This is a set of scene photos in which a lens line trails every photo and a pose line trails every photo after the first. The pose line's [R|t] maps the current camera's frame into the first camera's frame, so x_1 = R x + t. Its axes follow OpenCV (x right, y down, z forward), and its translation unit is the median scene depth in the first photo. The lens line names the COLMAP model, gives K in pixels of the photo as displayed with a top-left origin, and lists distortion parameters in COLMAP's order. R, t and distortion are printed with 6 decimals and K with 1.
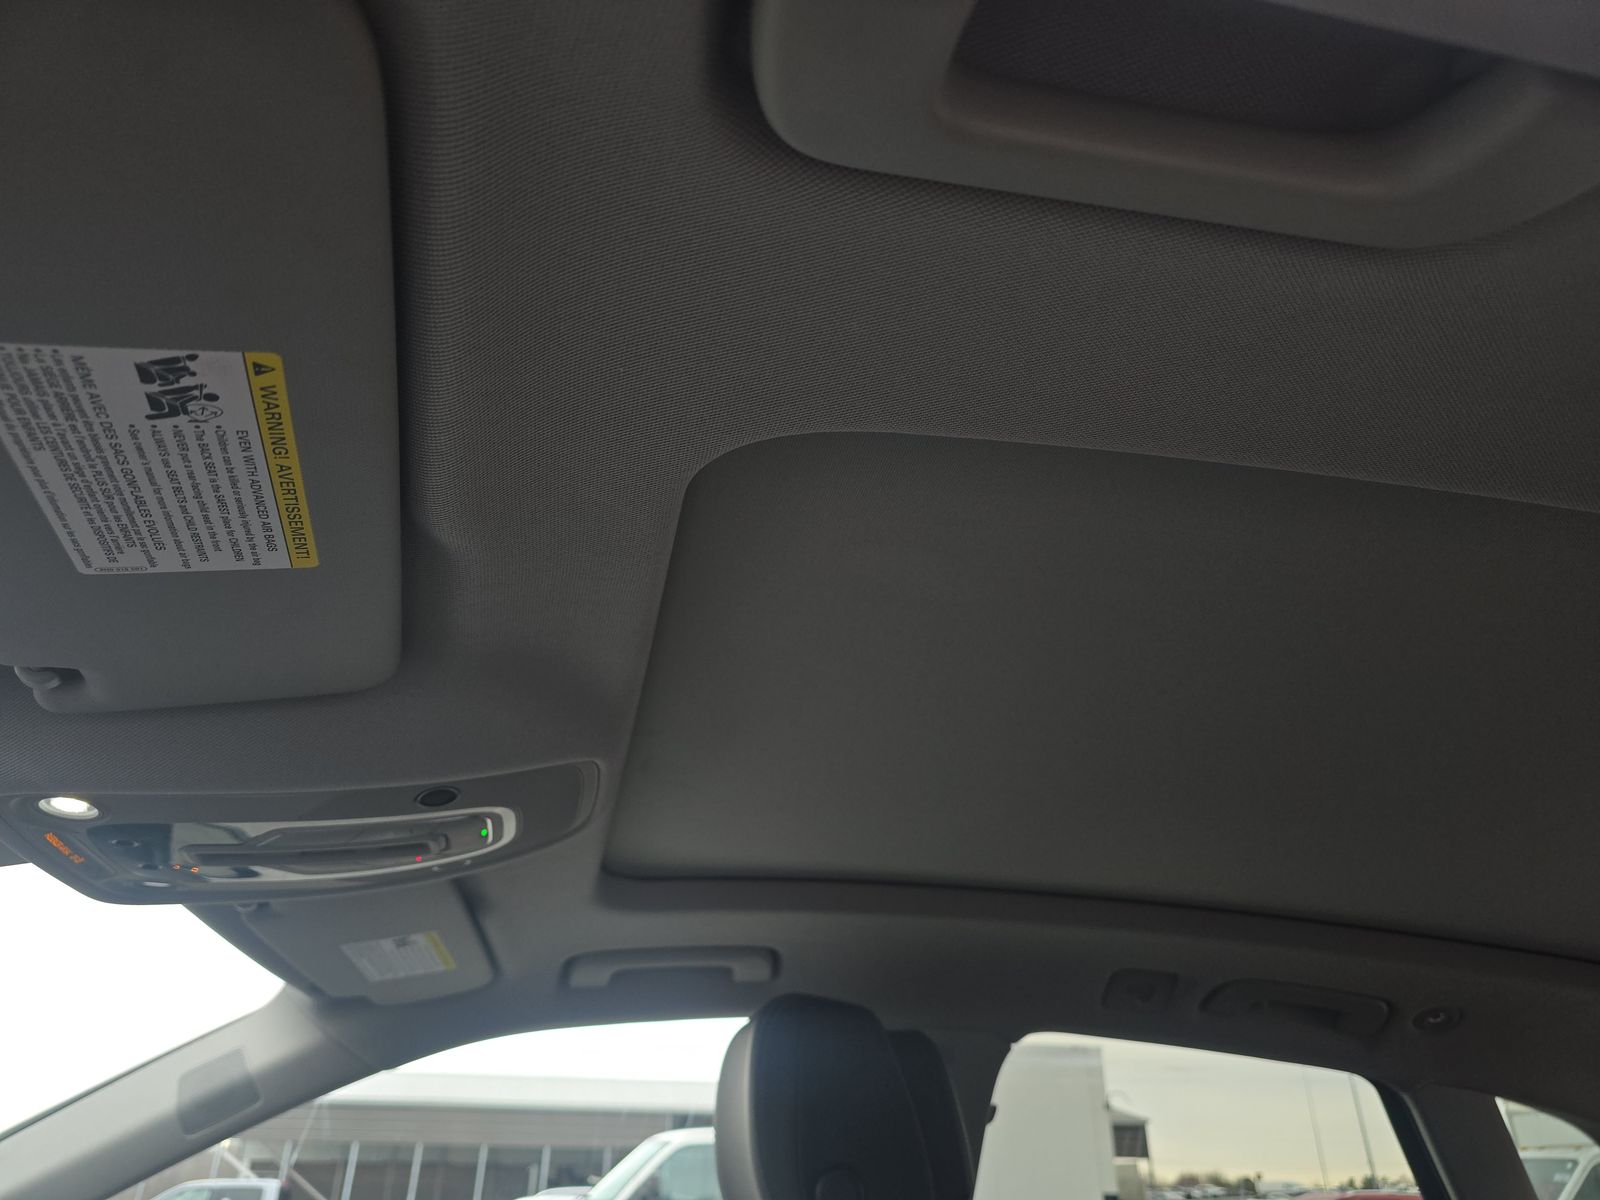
lens RADIAL K [[1128.2, 0, 800.0], [0, 1128.2, 600.0], [0, 0, 1]] dist [0.002229, -0.001258]
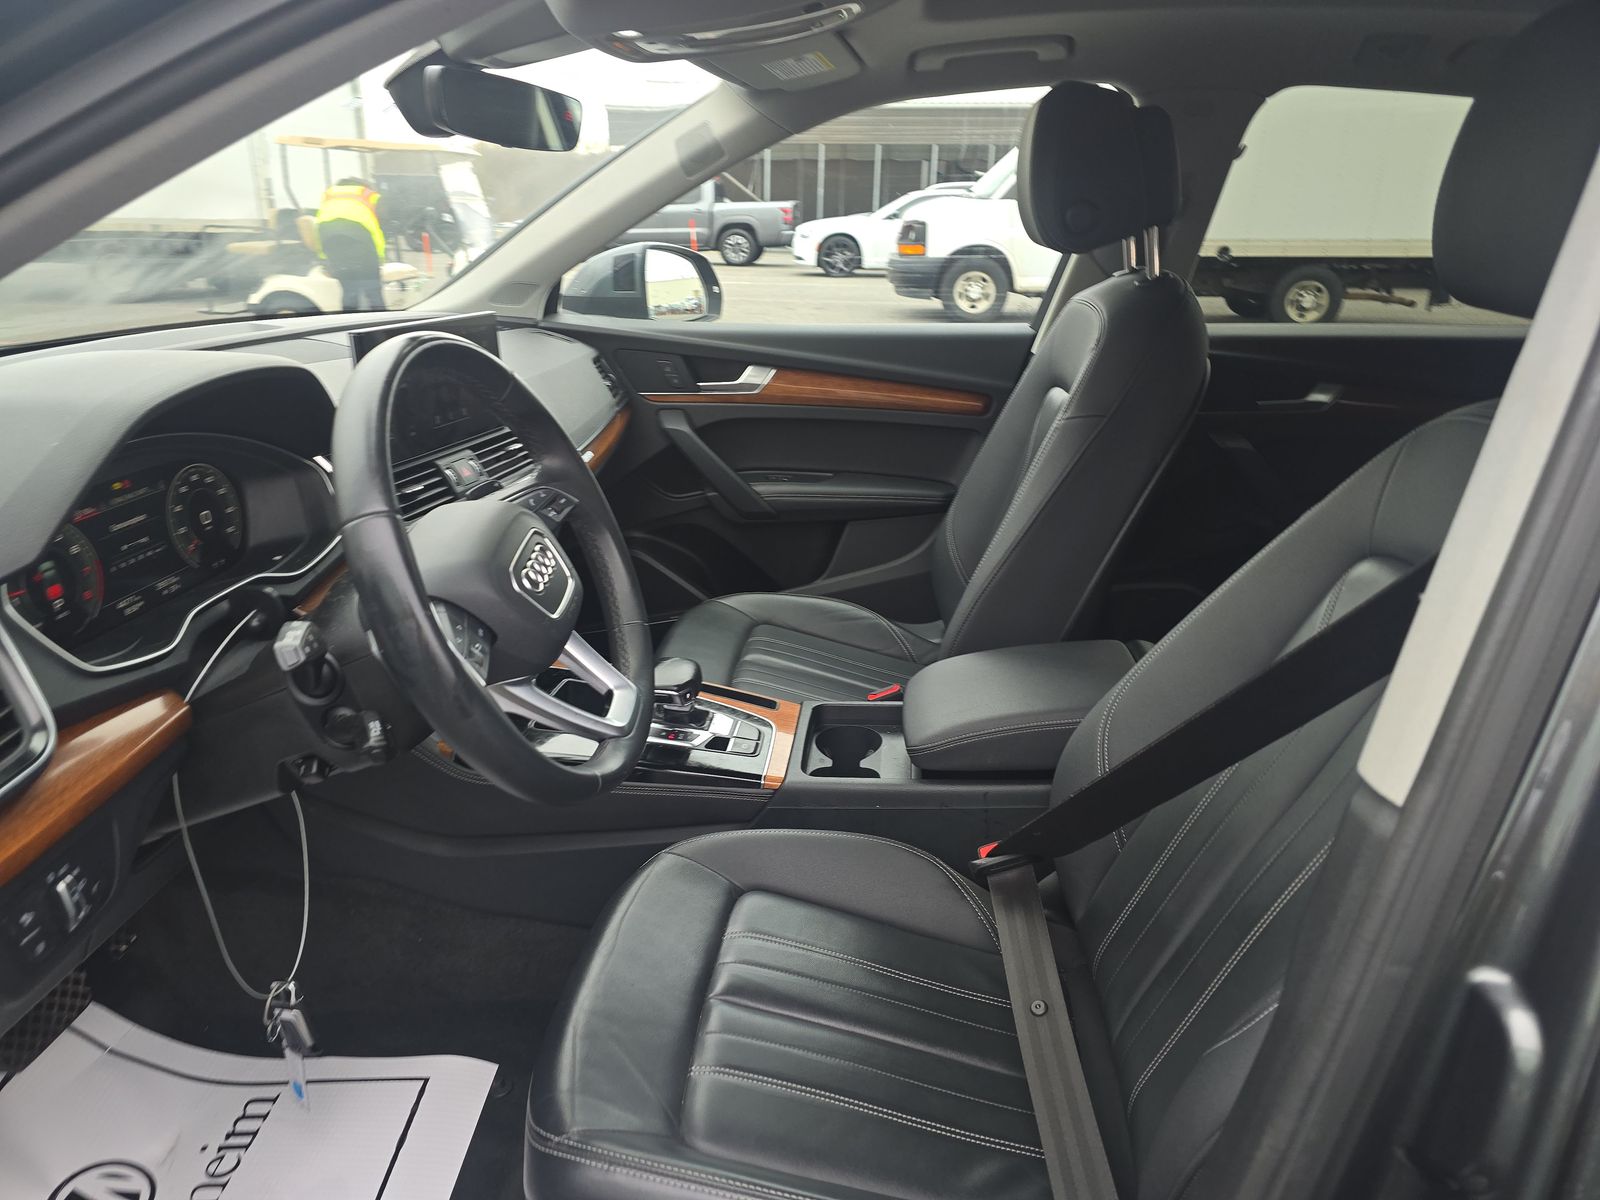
lens RADIAL K [[1109.5, 0, 800.0], [0, 1109.5, 600.0], [0, 0, 1]] dist [0.060361, -0.061661]
pose [[0.951479, 0.106987, -0.288517, 0.117033], [0.143684, 0.674653, 0.724015, -0.217226], [0.272109, -0.730340, 0.626546, -0.344556]]
